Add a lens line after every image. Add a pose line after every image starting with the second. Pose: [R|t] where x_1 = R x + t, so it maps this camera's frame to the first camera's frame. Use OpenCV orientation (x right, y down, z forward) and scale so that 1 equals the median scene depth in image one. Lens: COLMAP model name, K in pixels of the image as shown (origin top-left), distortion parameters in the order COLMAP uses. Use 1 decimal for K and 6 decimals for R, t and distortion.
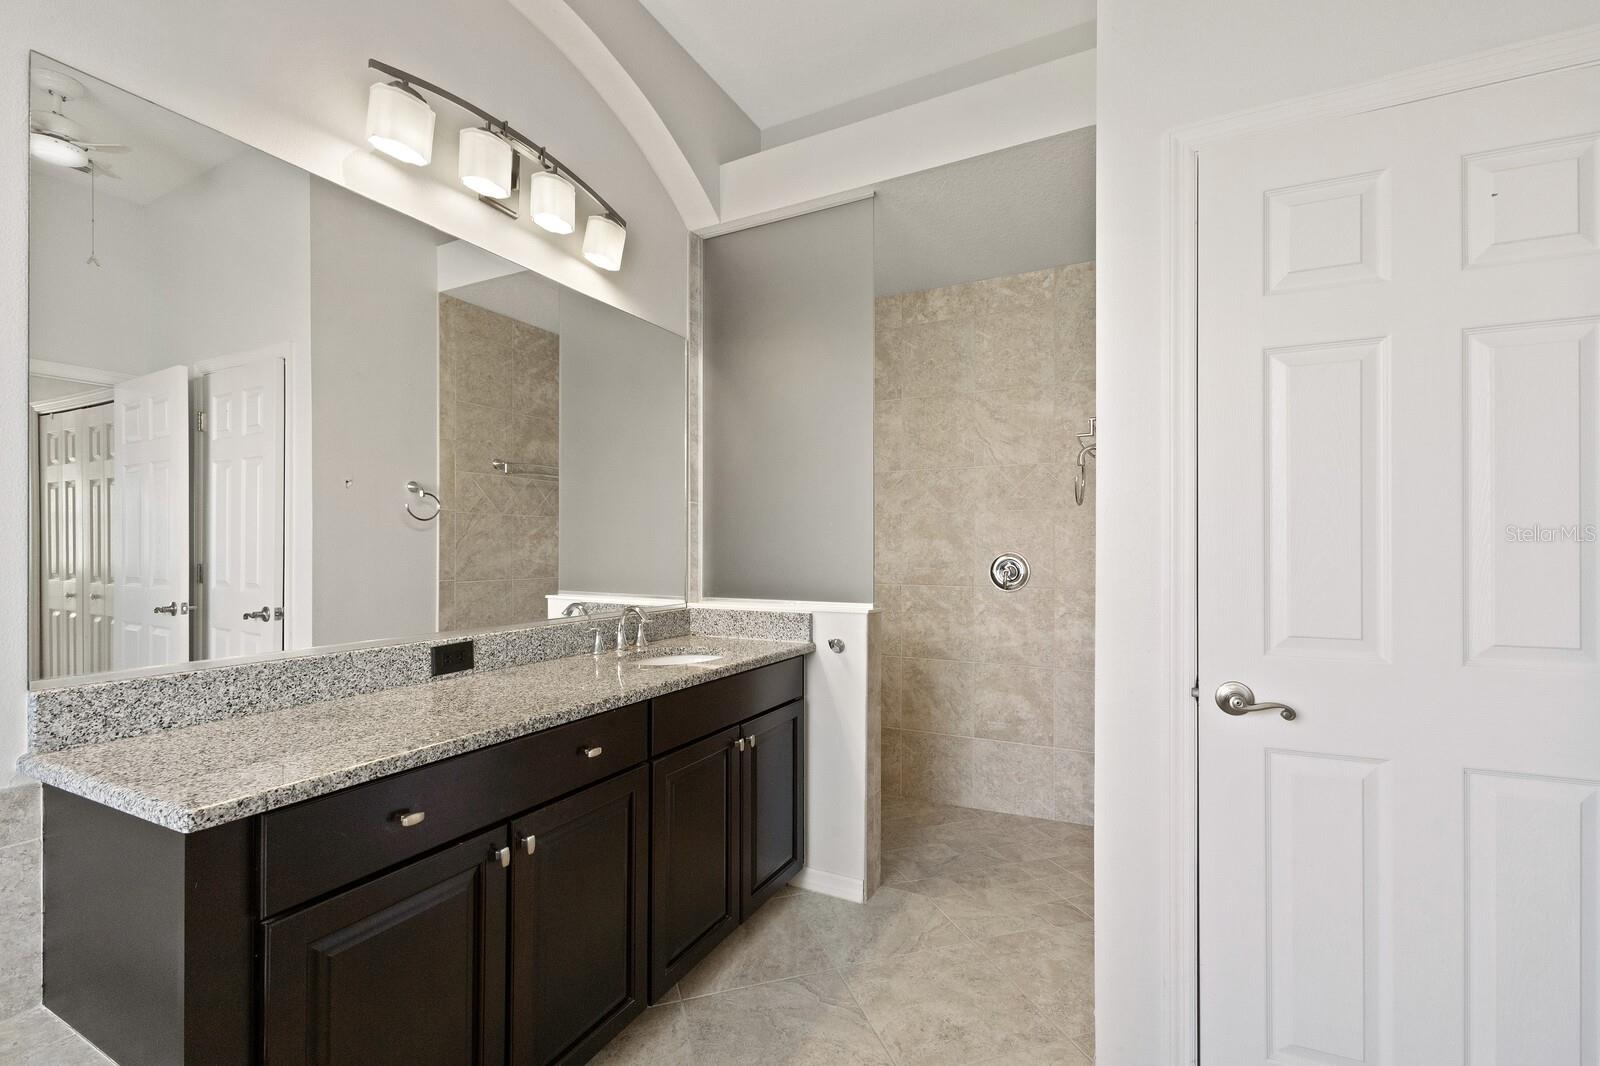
lens RADIAL K [[693.3, 0, 801.7], [0, 693.3, 541.3], [0, 0, 1]] dist [0.020472, -0.004069]
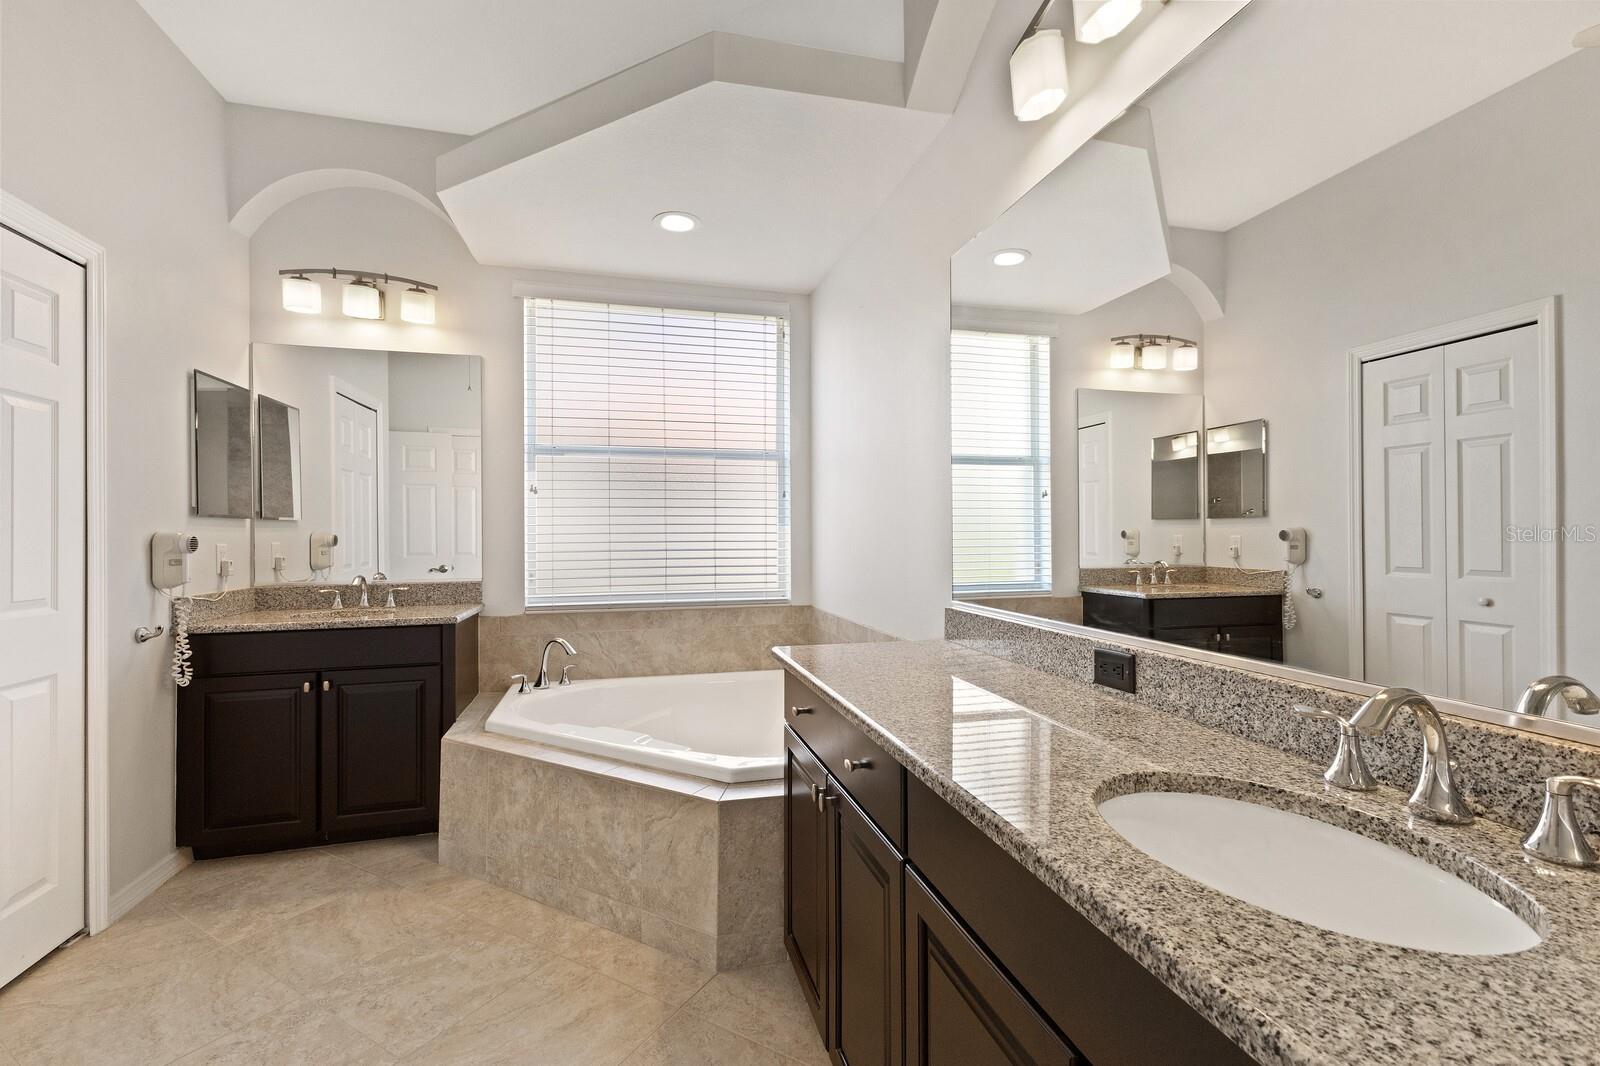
lens RADIAL K [[693.3, 0, 795.8], [0, 693.3, 527.8], [0, 0, 1]] dist [0.020472, -0.004069]
pose [[-0.731506, -0.002125, -0.681832, 0.263312], [0.000100, 0.999995, -0.003223, 0.015526], [0.681835, -0.002426, -0.731502, 1.284877]]
